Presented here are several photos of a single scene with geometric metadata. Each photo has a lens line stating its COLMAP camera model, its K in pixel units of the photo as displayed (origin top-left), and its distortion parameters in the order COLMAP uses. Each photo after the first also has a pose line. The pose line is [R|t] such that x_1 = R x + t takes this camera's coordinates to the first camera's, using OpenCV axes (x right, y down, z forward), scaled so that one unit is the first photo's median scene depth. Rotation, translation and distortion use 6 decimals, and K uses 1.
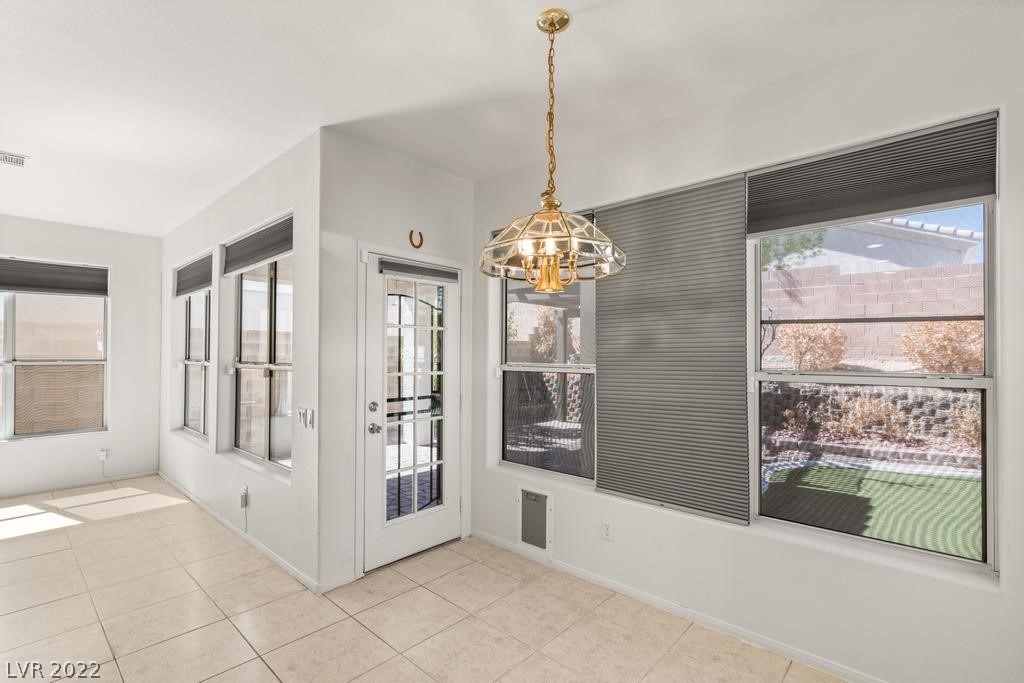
lens RADIAL K [[468.4, 0, 508.1], [0, 468.4, 358.6], [0, 0, 1]] dist [-0.006333, 0.001566]
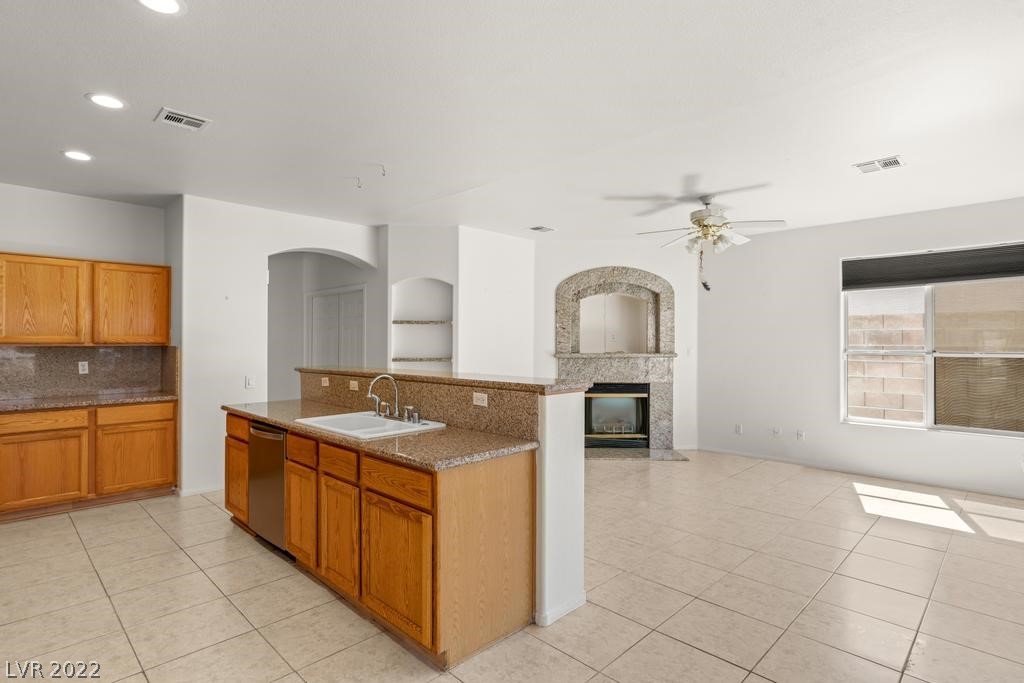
lens RADIAL K [[520.4, 0, 503.2], [0, 520.4, 338.8], [0, 0, 1]] dist [-0.007237, 0.003333]
pose [[-0.052401, -0.014162, -0.998526, 0.114527], [-0.002987, 0.999897, -0.014024, -0.005738], [0.998622, 0.002248, -0.052438, 0.110680]]
